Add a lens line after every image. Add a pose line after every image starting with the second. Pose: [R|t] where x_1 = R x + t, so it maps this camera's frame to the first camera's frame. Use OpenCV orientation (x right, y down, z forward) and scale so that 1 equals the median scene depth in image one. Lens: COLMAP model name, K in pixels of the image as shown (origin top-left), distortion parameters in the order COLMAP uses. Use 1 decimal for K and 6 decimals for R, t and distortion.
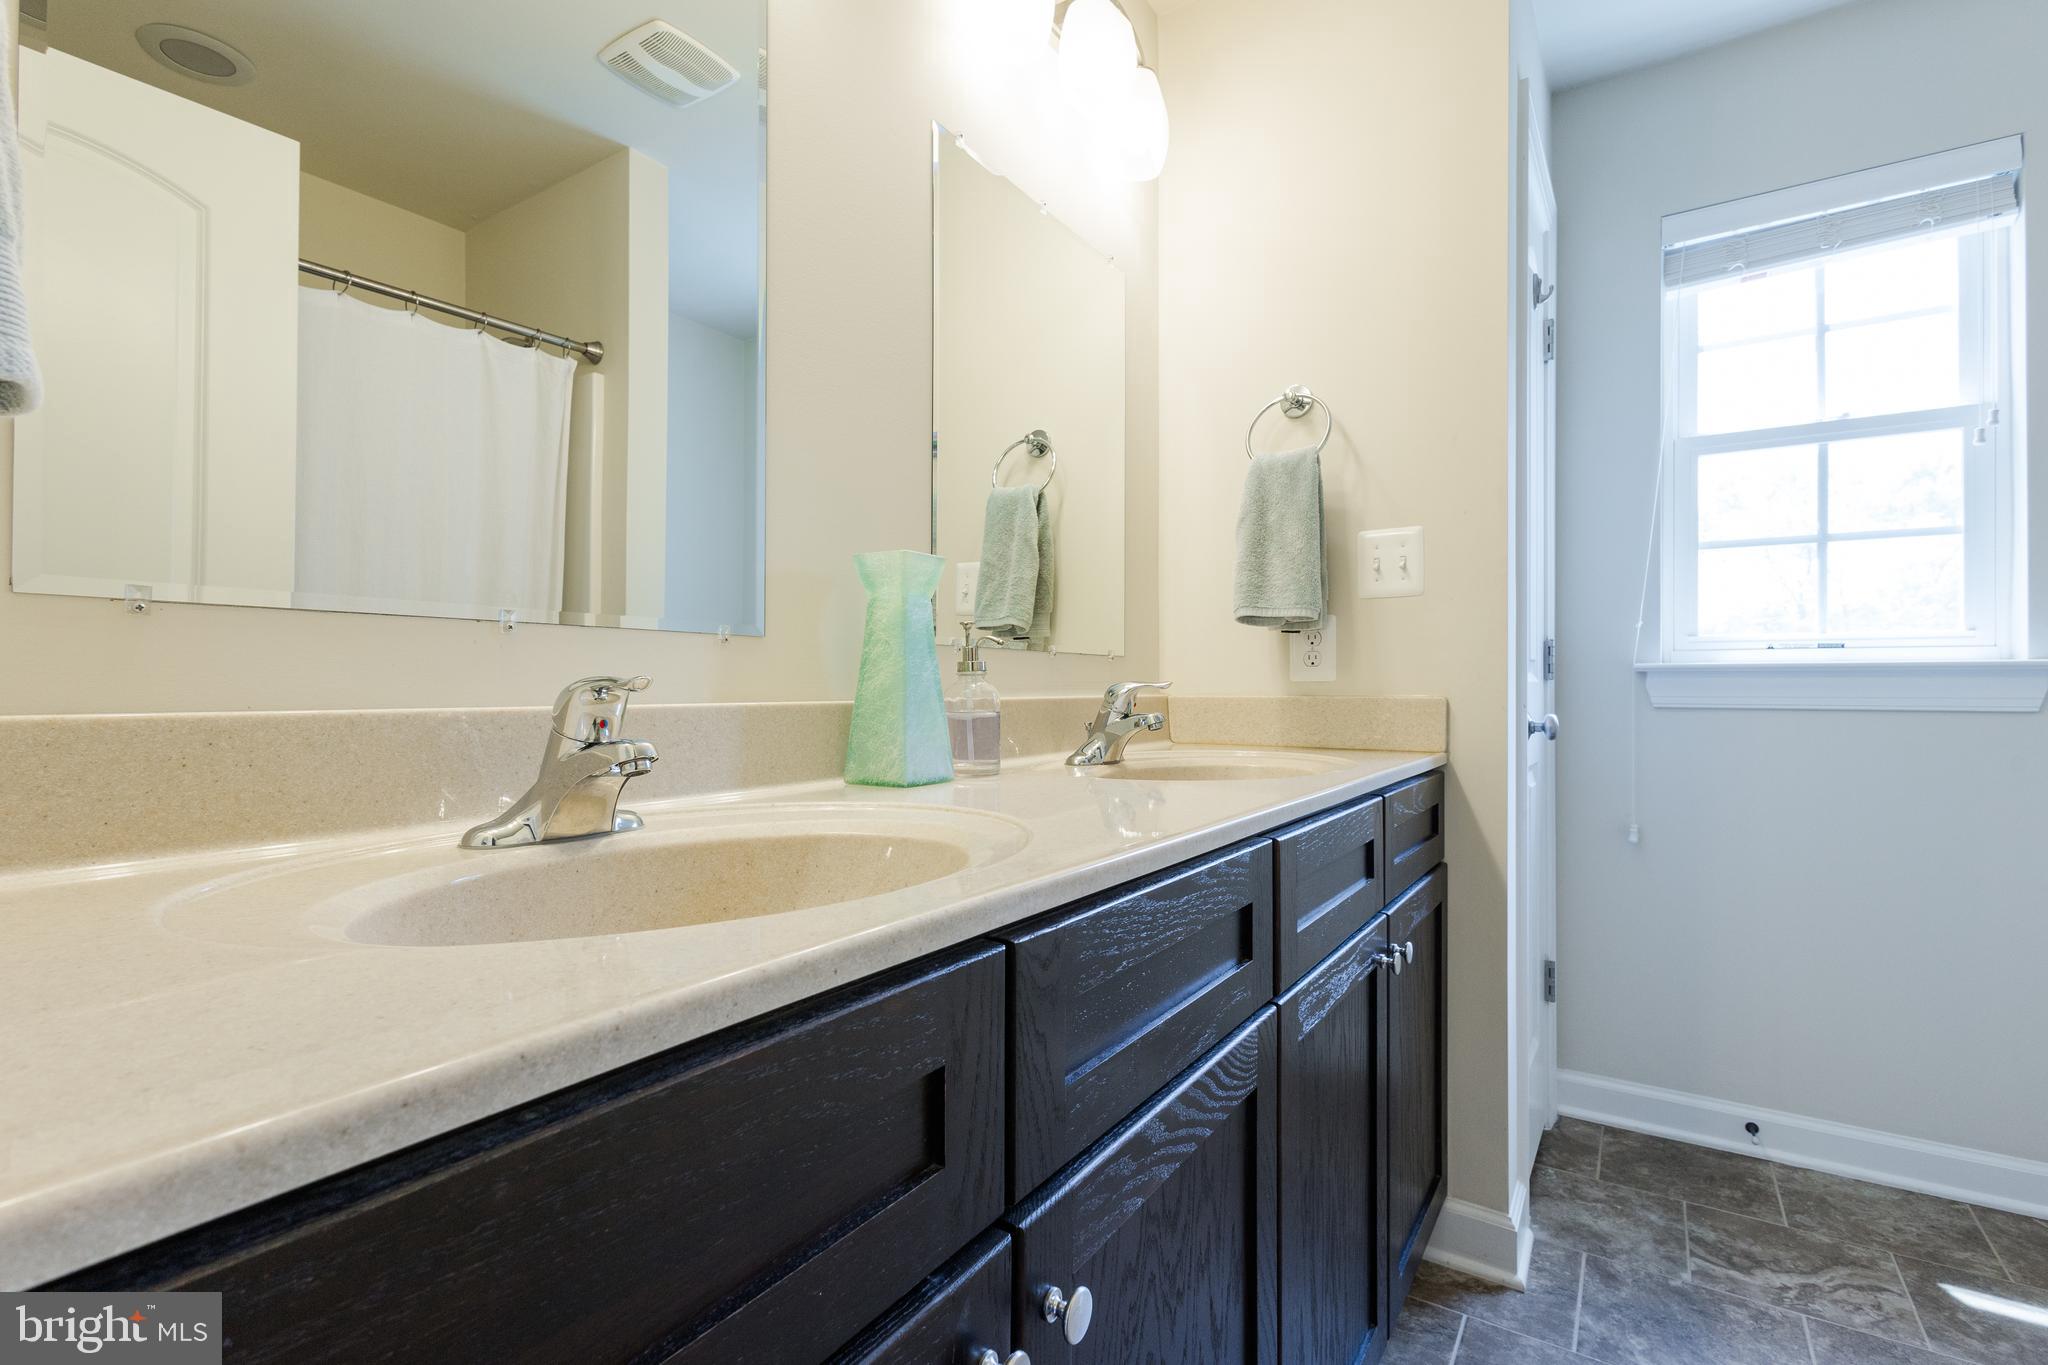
lens RADIAL K [[935.9, 0, 1015.5], [0, 935.9, 678.6], [0, 0, 1]] dist [0.005810, -0.000199]
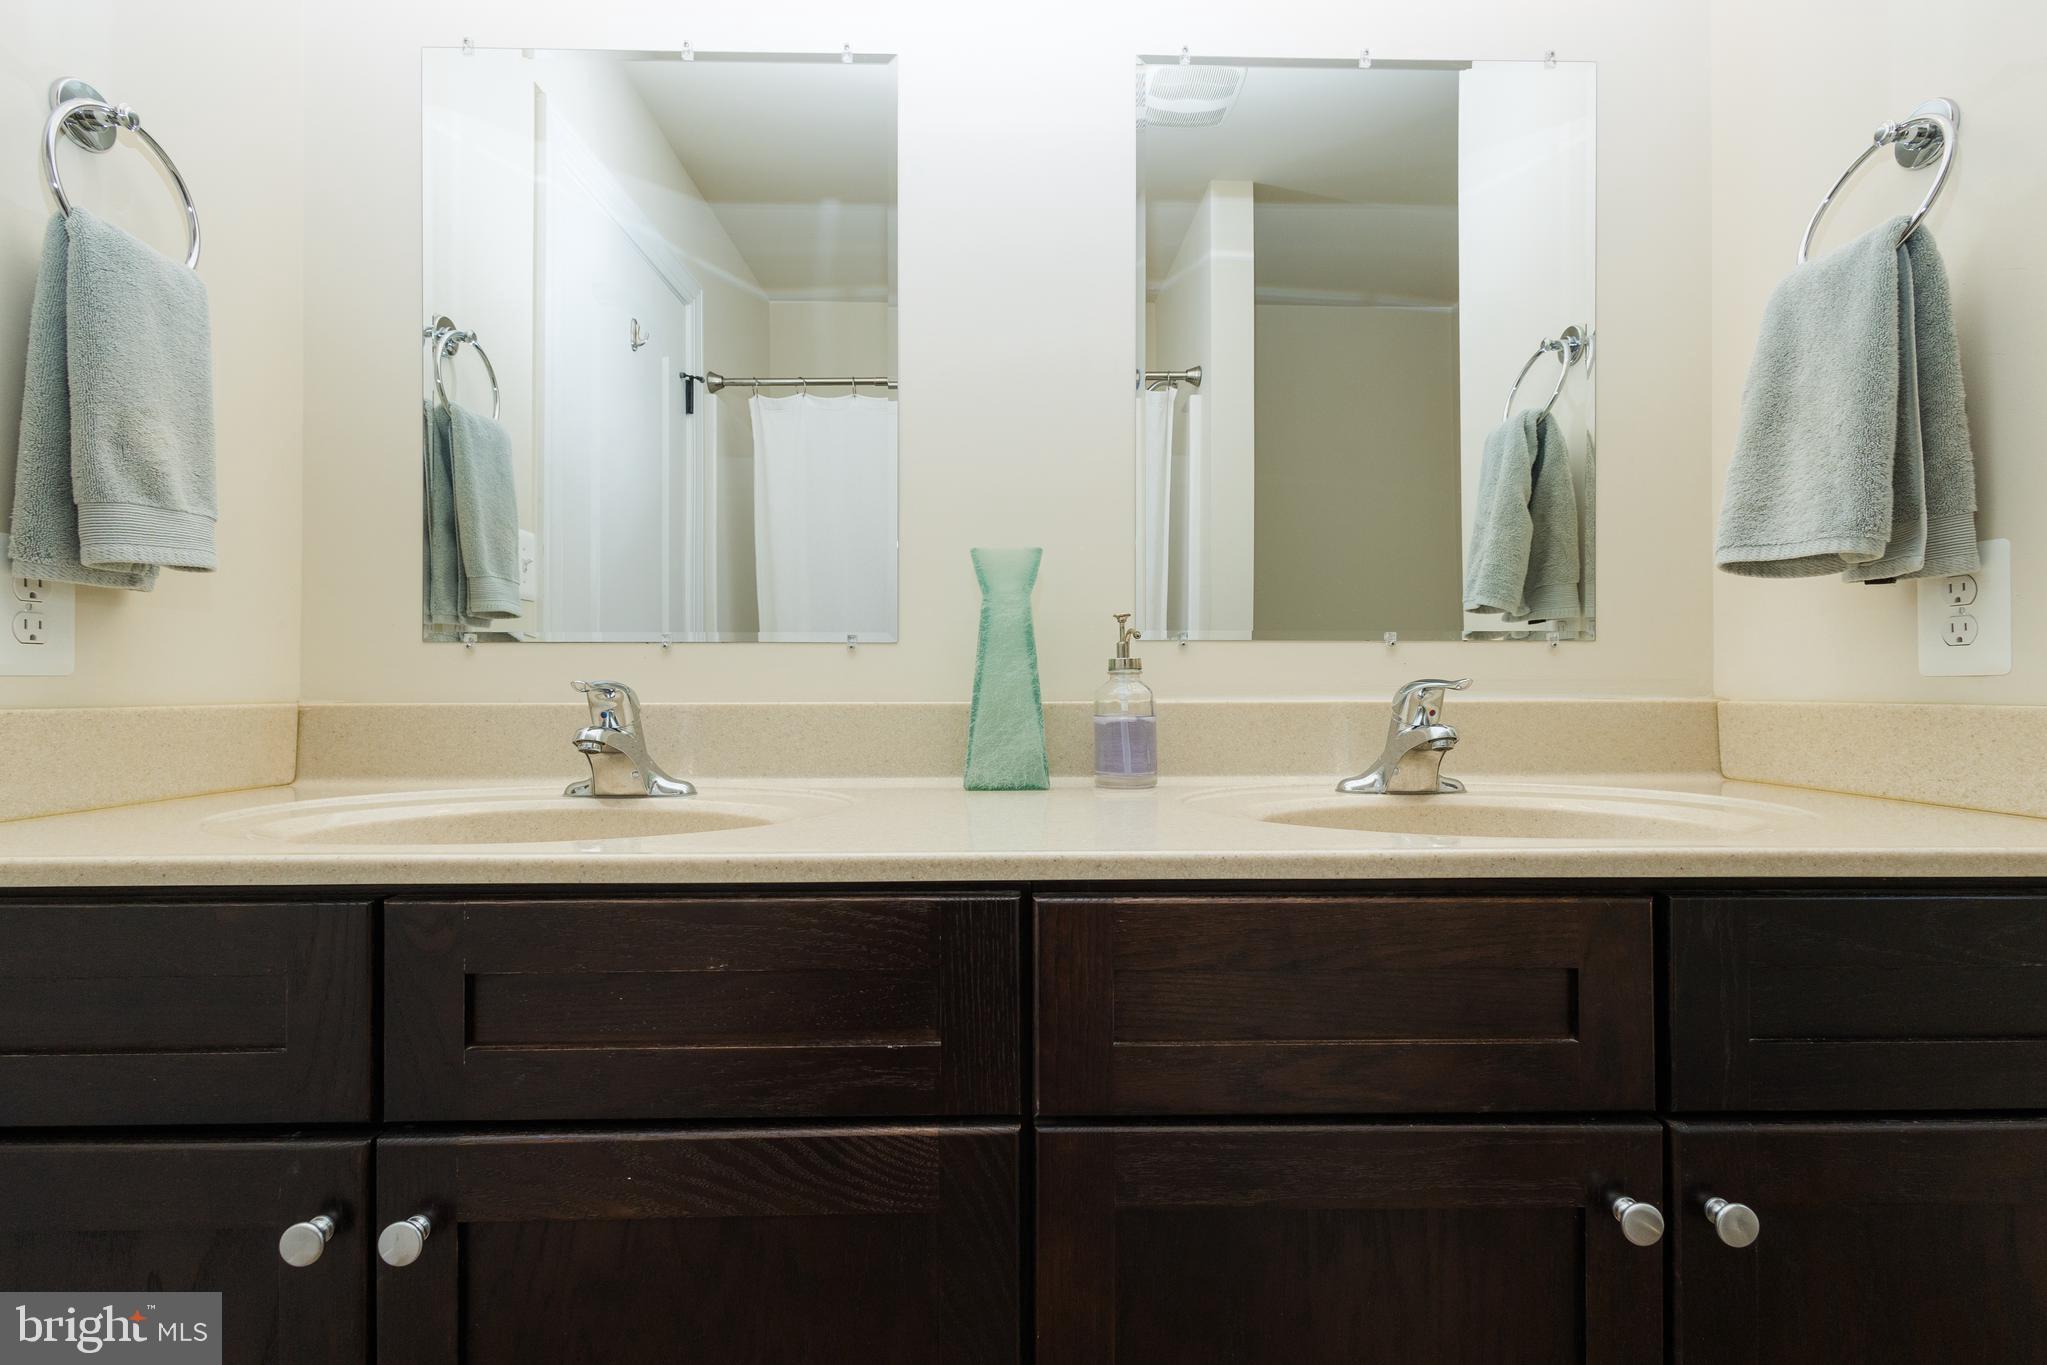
lens RADIAL K [[935.5, 0, 1015.0], [0, 935.5, 678.6], [0, 0, 1]] dist [0.005810, -0.000199]
pose [[0.575026, -0.006570, -0.818109, 0.522038], [0.008566, 0.999961, -0.002010, 0.001552], [0.818091, -0.005852, 0.575060, 0.348867]]
